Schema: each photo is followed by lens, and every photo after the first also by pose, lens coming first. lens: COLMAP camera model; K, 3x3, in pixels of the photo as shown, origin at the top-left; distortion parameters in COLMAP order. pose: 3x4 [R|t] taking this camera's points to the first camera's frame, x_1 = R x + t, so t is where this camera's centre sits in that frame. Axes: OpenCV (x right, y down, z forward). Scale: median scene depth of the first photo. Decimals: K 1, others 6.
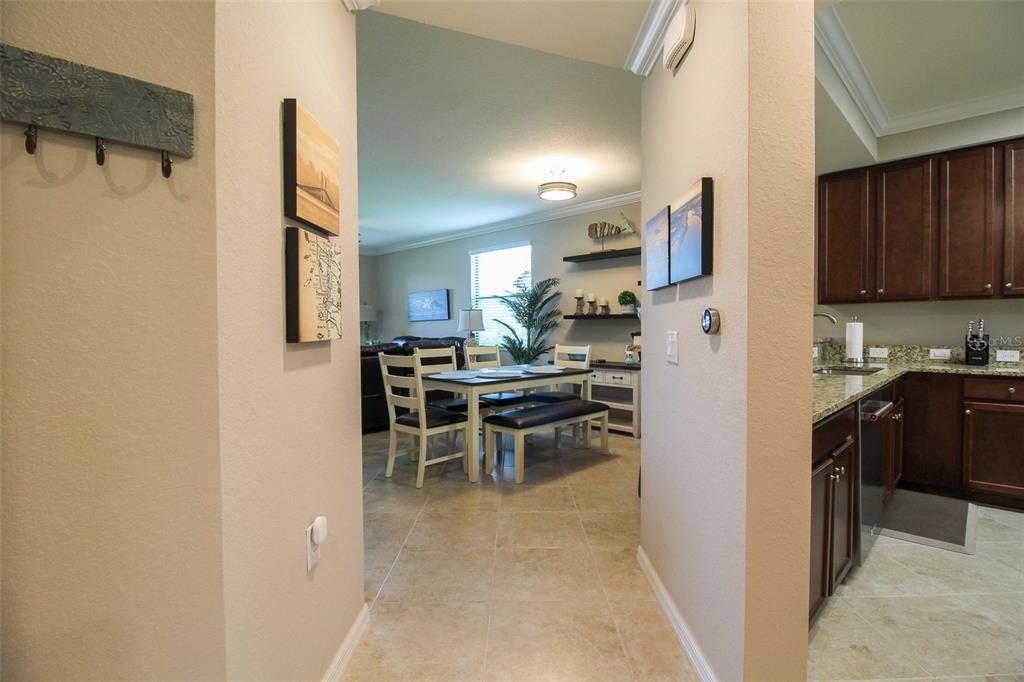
lens RADIAL K [[485.2, 0, 517.4], [0, 485.2, 341.0], [0, 0, 1]] dist [0.001272, -0.014275]
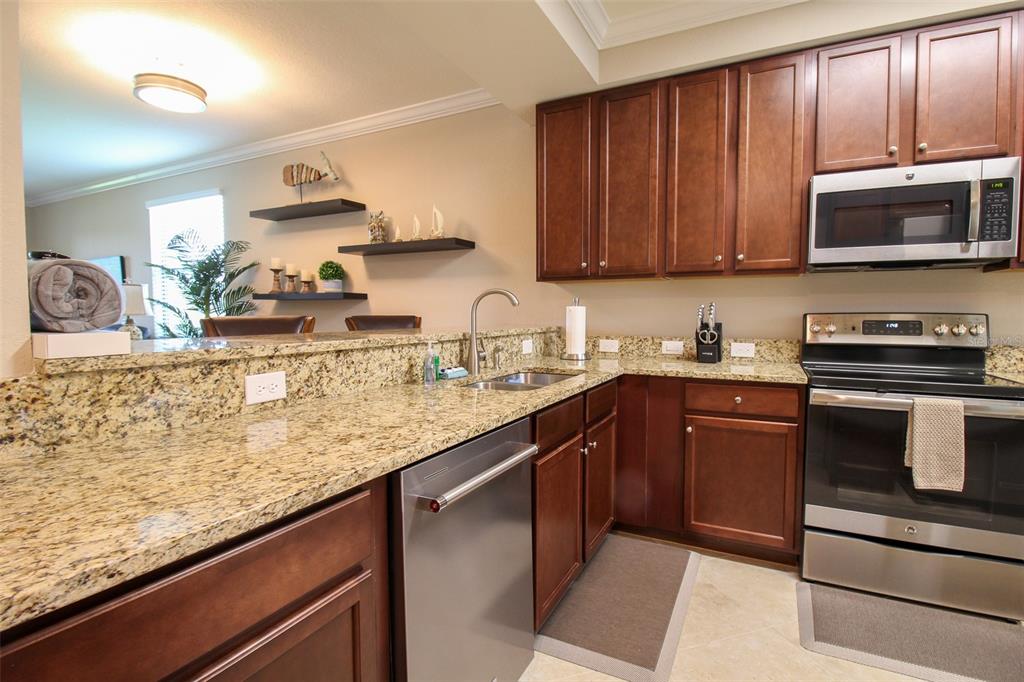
lens RADIAL K [[500.2, 0, 512.0], [0, 500.2, 341.0], [0, 0, 1]] dist [0.000097, -0.015994]
pose [[0.952132, -0.009541, 0.305537, 0.342371], [0.001207, 0.999622, 0.027453, -0.005420], [-0.305683, -0.025770, 0.951784, 0.276462]]
